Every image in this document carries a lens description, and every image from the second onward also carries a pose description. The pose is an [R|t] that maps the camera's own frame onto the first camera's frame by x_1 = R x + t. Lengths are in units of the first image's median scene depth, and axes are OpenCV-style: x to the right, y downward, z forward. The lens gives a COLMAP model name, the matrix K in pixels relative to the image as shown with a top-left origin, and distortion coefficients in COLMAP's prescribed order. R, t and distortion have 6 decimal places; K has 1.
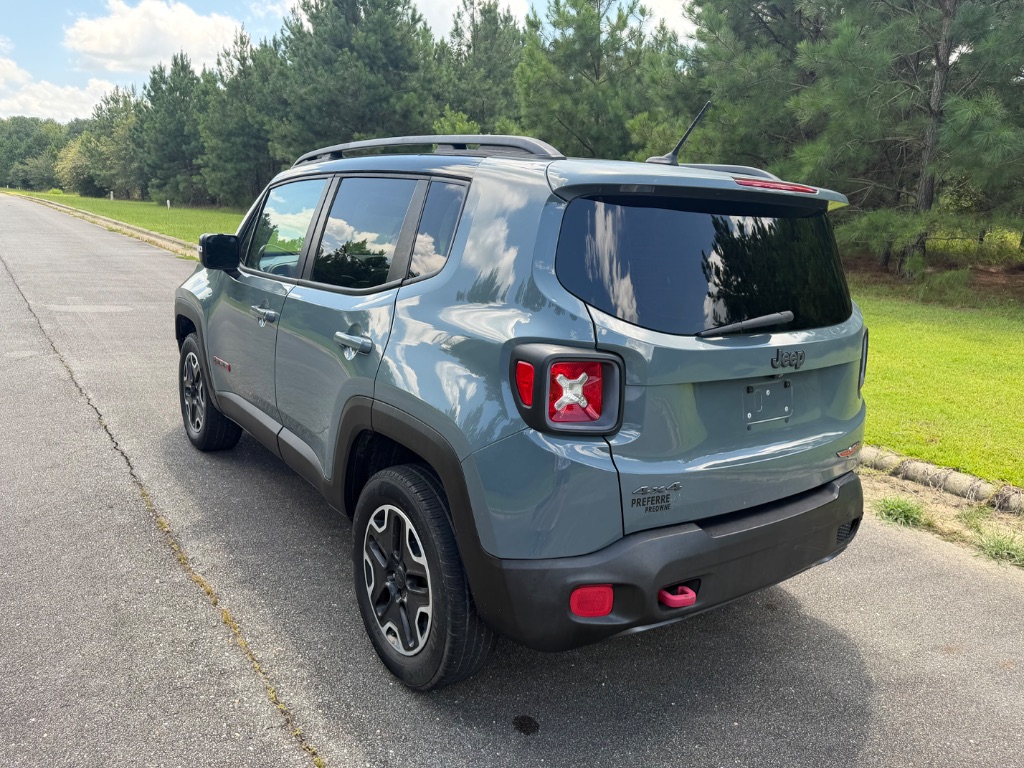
lens RADIAL K [[829.8, 0, 511.9], [0, 829.8, 372.3], [0, 0, 1]] dist [0.005827, -0.006996]
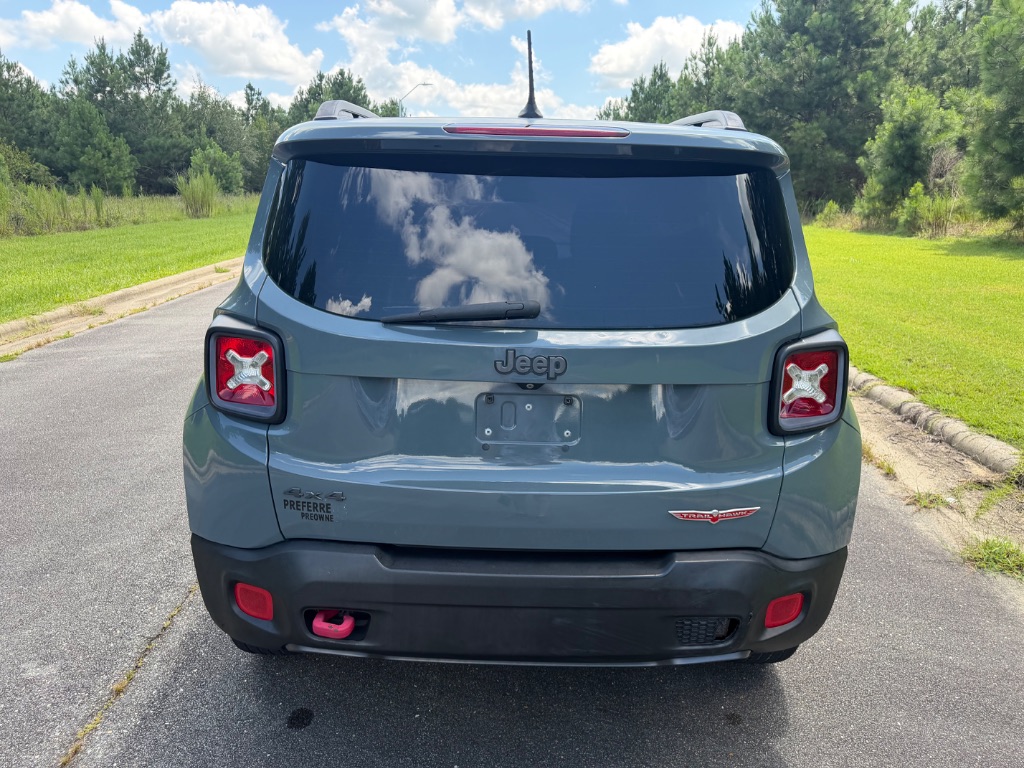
lens RADIAL K [[805.0, 0, 508.0], [0, 805.0, 384.2], [0, 0, 1]] dist [-0.002844, -0.003501]
pose [[0.767853, 0.108256, -0.631413, 0.161952], [-0.098954, 0.993832, 0.050056, -0.006542], [0.632937, 0.024045, 0.773830, 0.091811]]
